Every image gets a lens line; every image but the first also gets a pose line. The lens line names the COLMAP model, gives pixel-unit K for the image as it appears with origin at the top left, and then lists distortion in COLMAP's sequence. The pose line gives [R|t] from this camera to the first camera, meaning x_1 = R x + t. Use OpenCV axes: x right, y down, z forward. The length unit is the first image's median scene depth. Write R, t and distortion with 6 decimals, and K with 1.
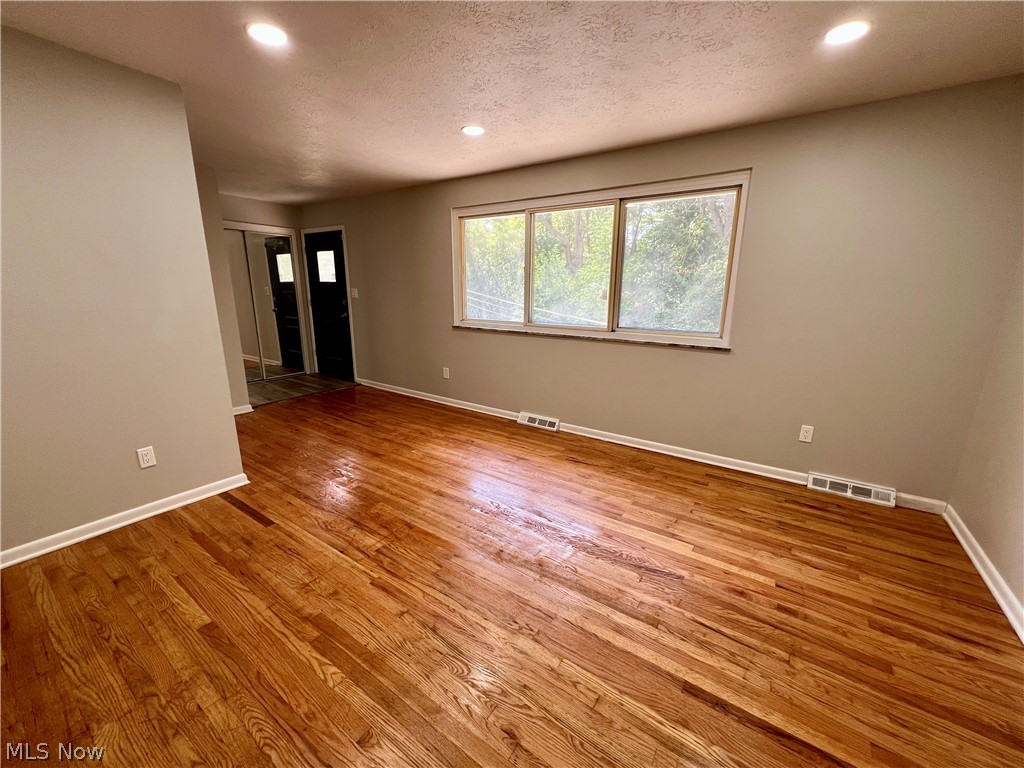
lens RADIAL K [[410.2, 0, 515.4], [0, 410.2, 383.1], [0, 0, 1]] dist [-0.001997, 0.000433]
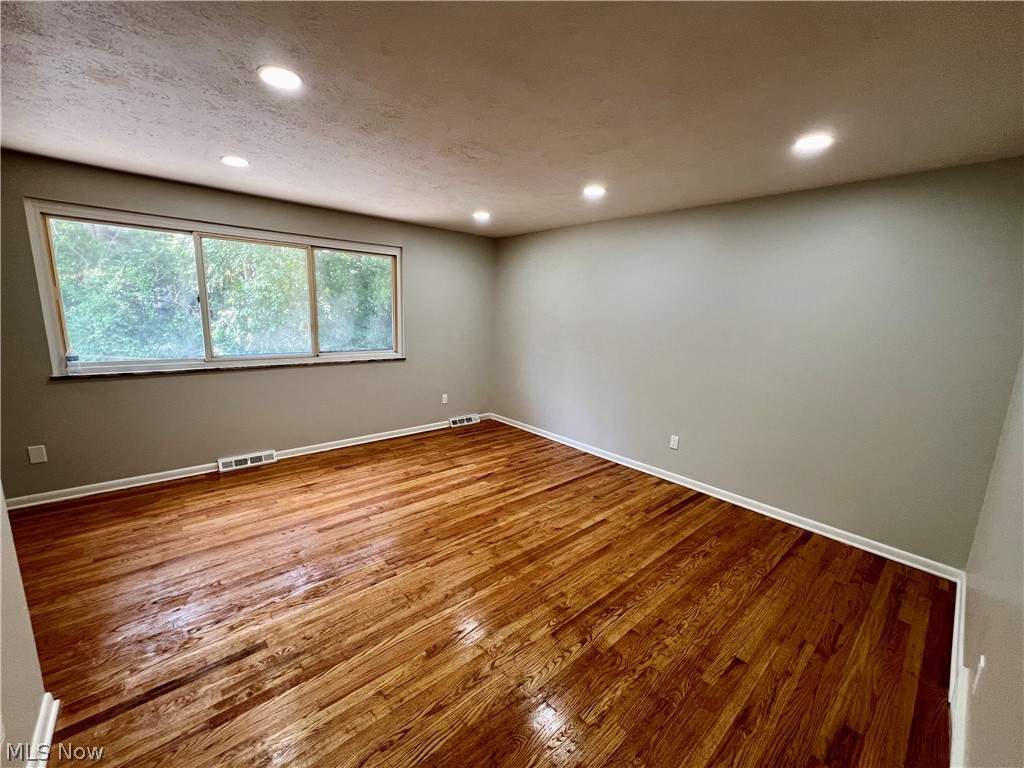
lens RADIAL K [[410.2, 0, 510.1], [0, 410.2, 377.8], [0, 0, 1]] dist [-0.001997, 0.000433]
pose [[0.244815, -0.160232, 0.956238, -0.938261], [0.188755, 0.975256, 0.115093, -0.121491], [-0.951019, 0.152318, 0.269002, 0.222561]]
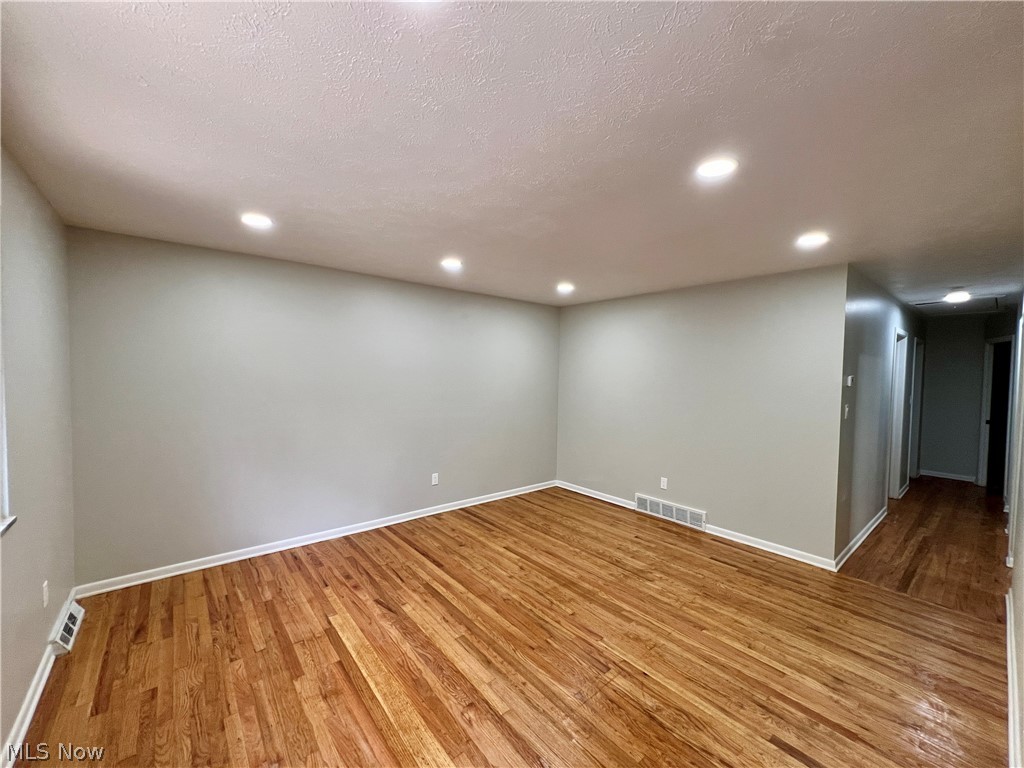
lens RADIAL K [[410.2, 0, 515.3], [0, 410.2, 386.0], [0, 0, 1]] dist [-0.001997, 0.000433]
pose [[-0.961563, -0.036892, 0.272096, -0.271077], [0.036827, 0.964654, 0.260934, -0.387150], [-0.272105, 0.260925, -0.926217, 1.343560]]
